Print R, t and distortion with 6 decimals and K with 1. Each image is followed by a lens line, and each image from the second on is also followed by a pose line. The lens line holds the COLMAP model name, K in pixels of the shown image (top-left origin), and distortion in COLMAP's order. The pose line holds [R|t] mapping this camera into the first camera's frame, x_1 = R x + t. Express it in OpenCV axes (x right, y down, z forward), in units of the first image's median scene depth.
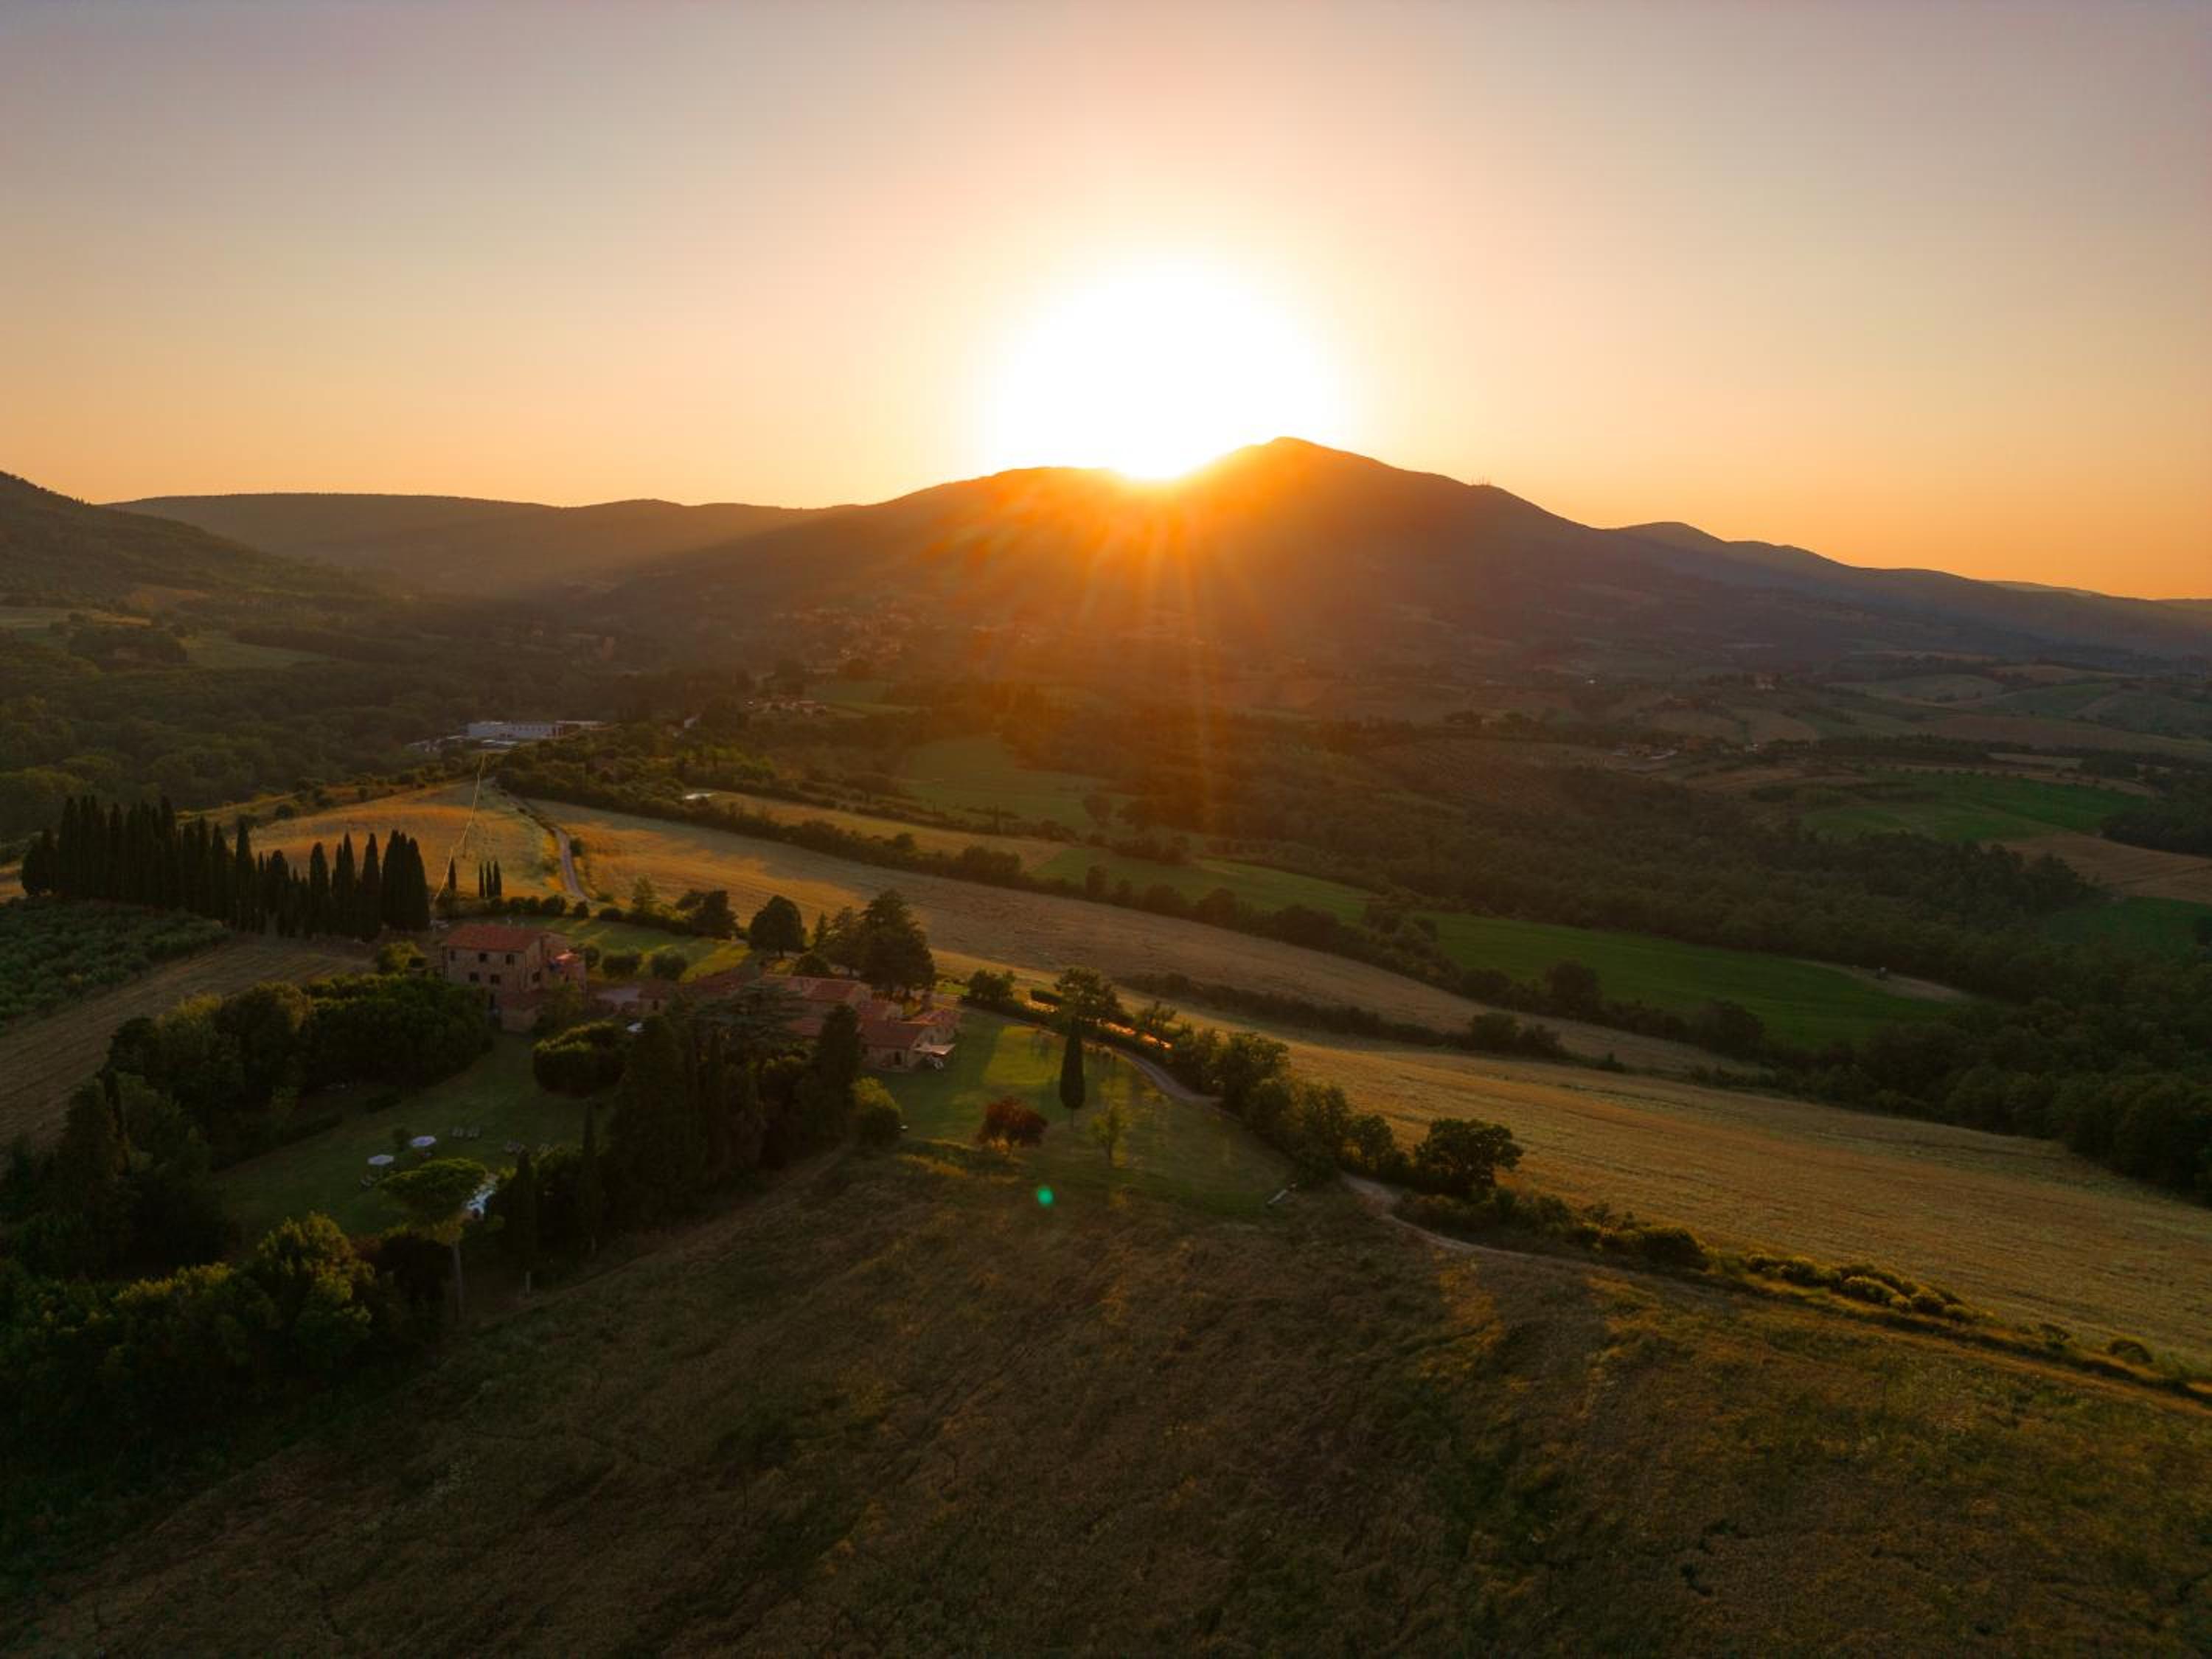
lens RADIAL K [[1560.3, 0, 1102.5], [0, 1560.3, 832.9], [0, 0, 1]] dist [0.068240, -0.067939]
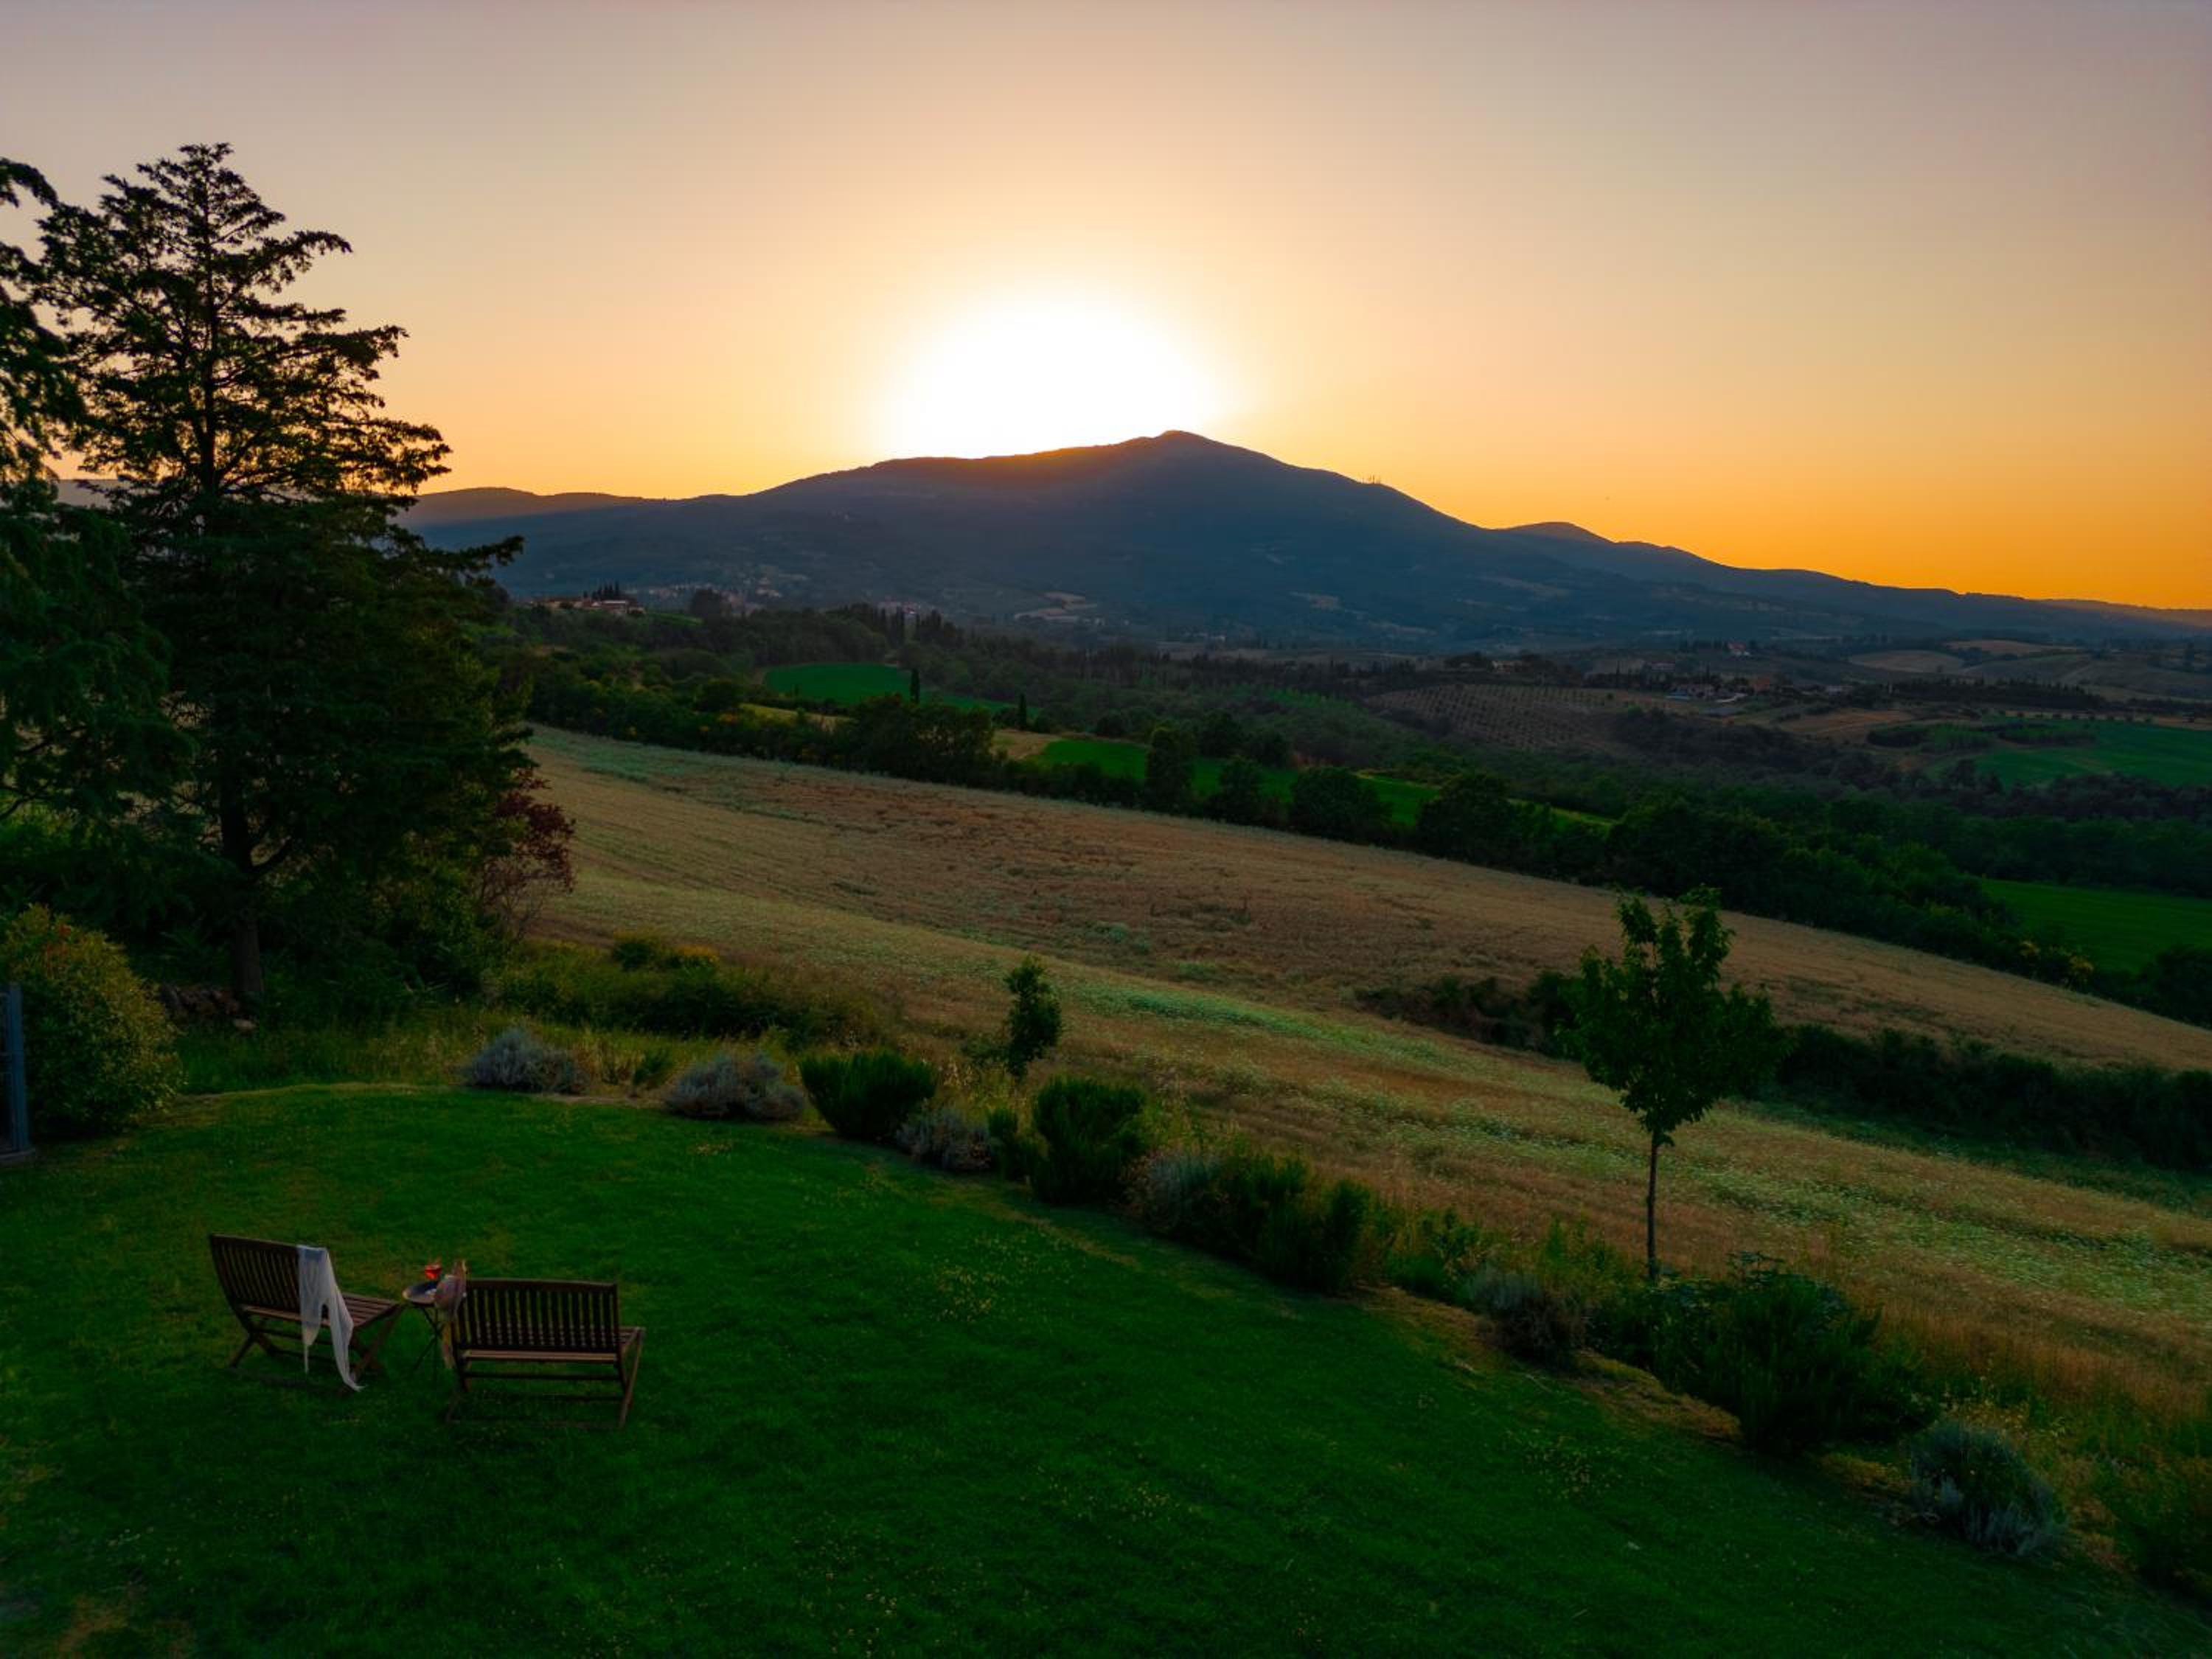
lens RADIAL K [[1560.3, 0, 1102.1], [0, 1560.3, 821.7], [0, 0, 1]] dist [0.068240, -0.067939]
pose [[0.997126, -0.013249, 0.074587, -0.029923], [0.014433, 0.999778, -0.015358, 0.028508], [-0.074367, 0.016391, 0.997096, 0.312559]]
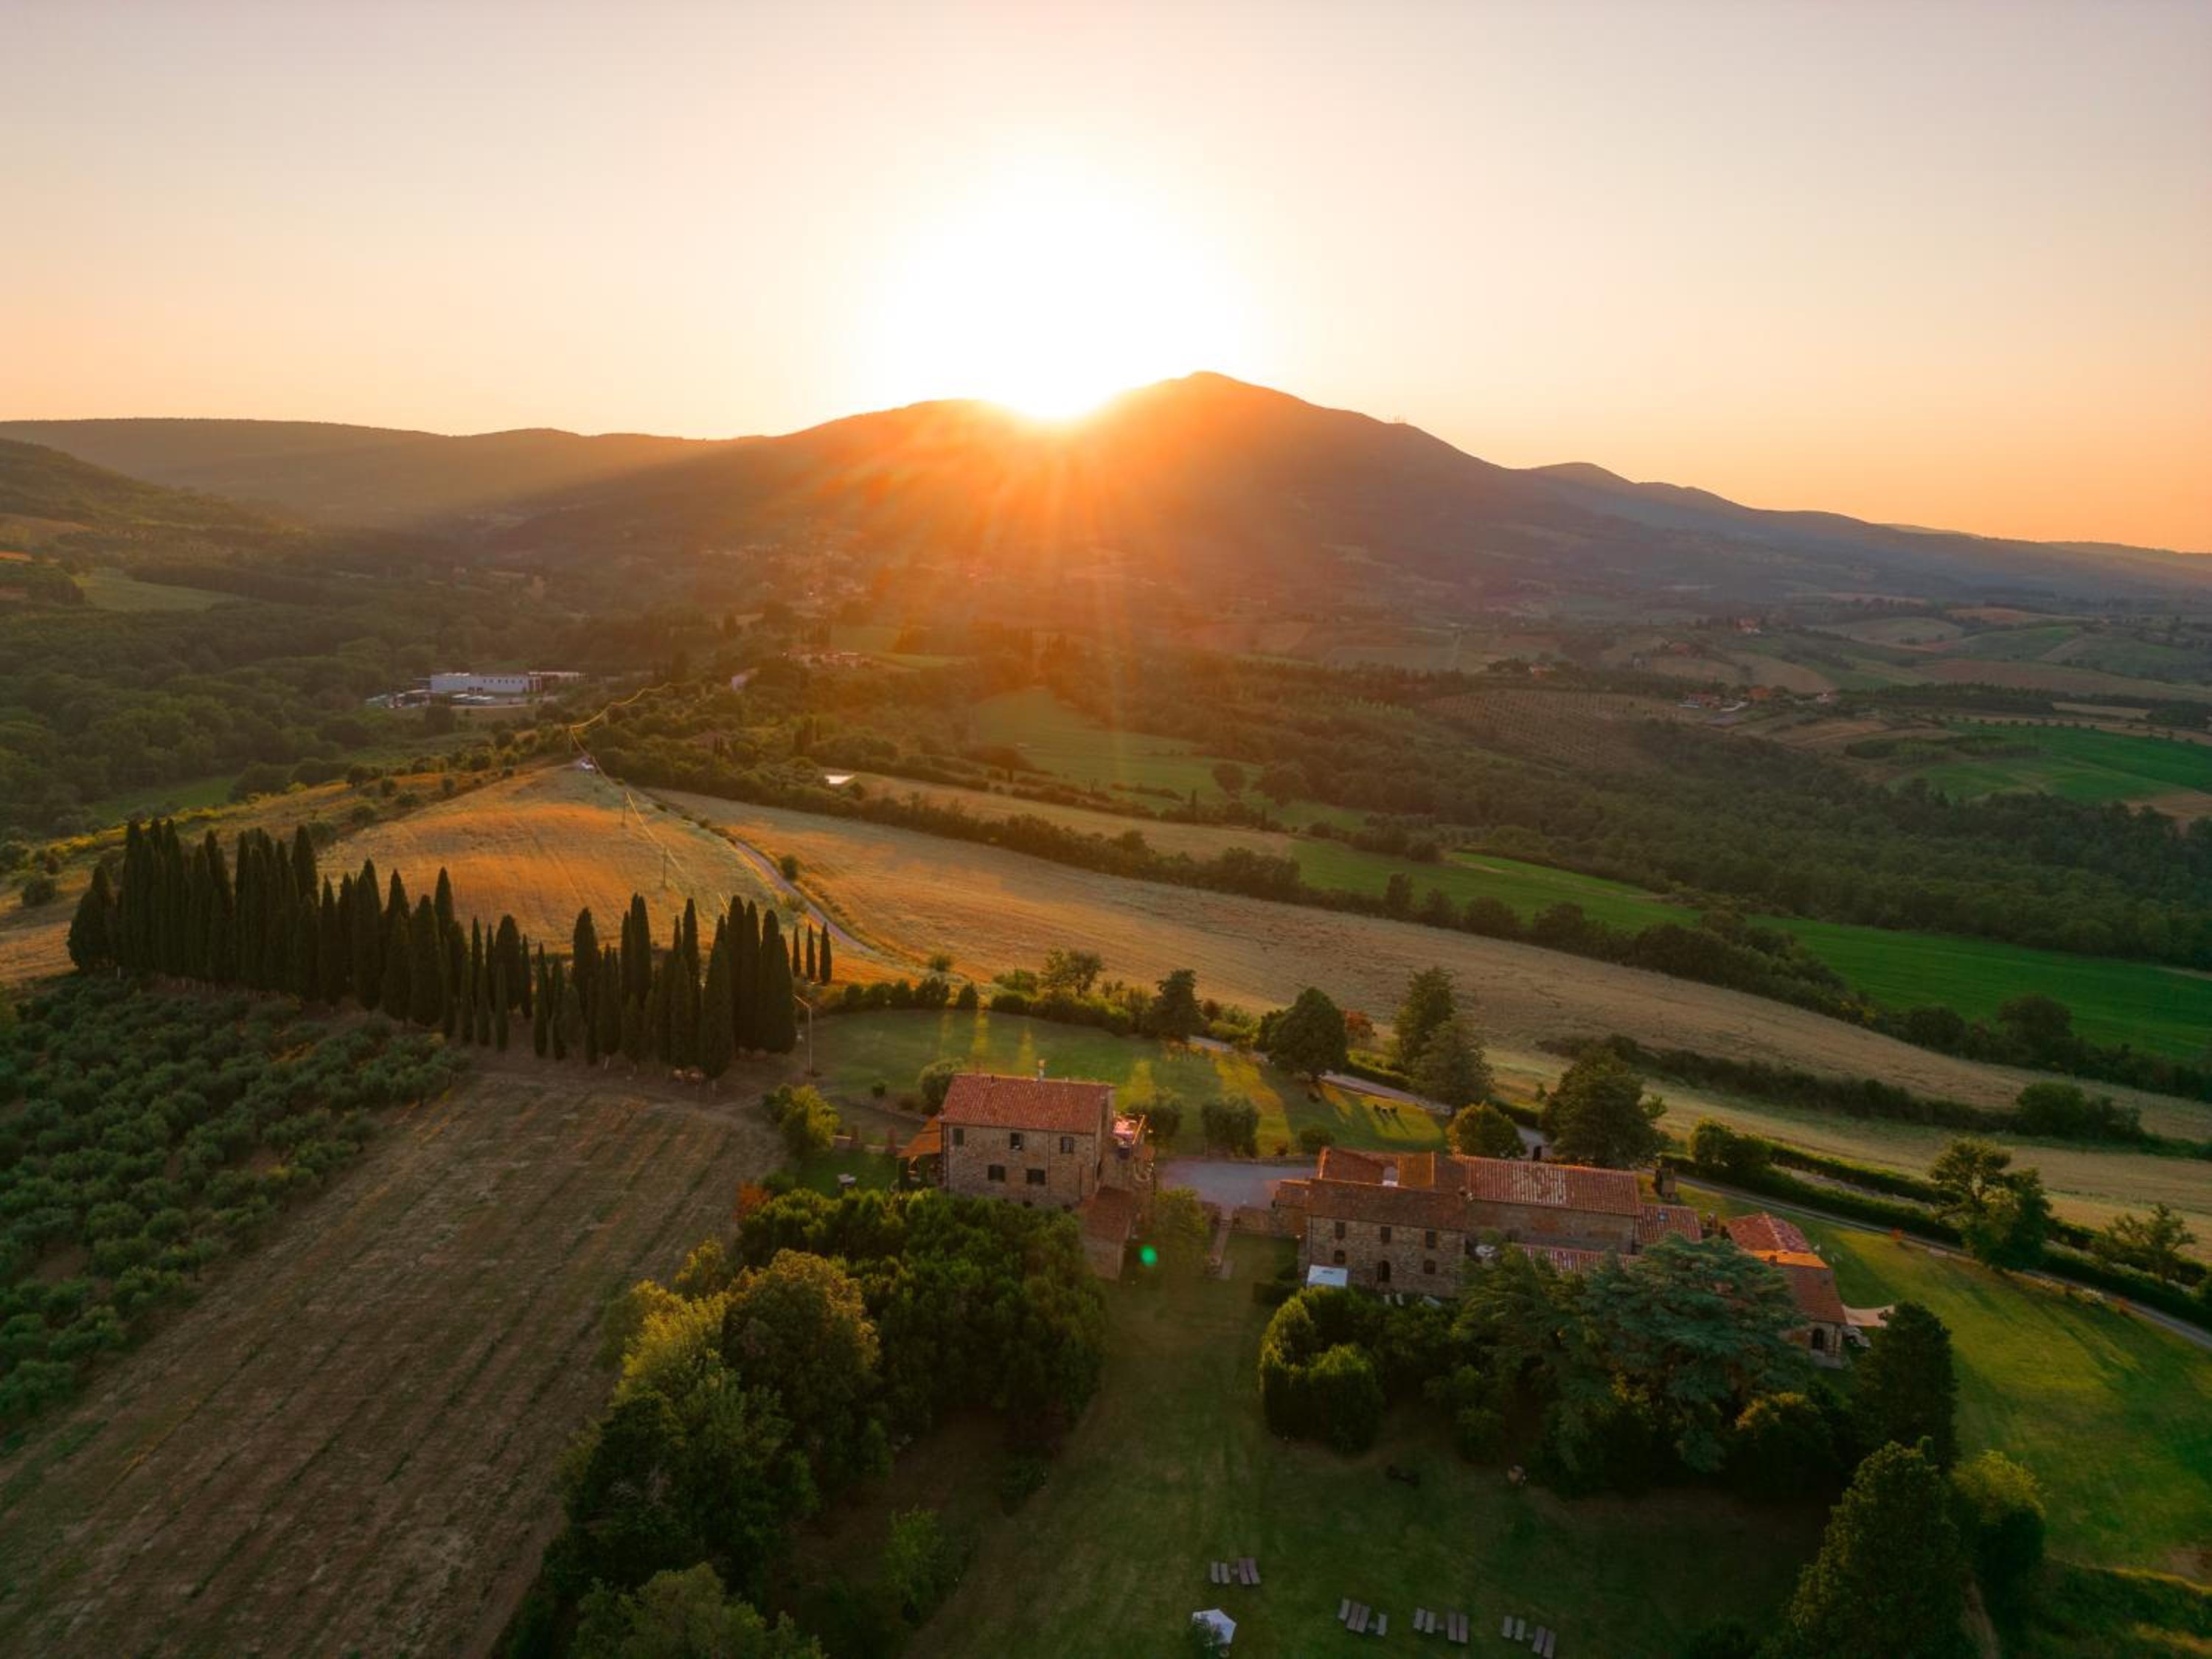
lens RADIAL K [[1560.3, 0, 1102.6], [0, 1560.3, 831.7], [0, 0, 1]] dist [0.068240, -0.067939]
pose [[0.997702, -0.007862, 0.067295, -0.113741], [0.005339, 0.999279, 0.037581, -0.017015], [-0.067541, -0.037135, 0.997025, 0.117803]]
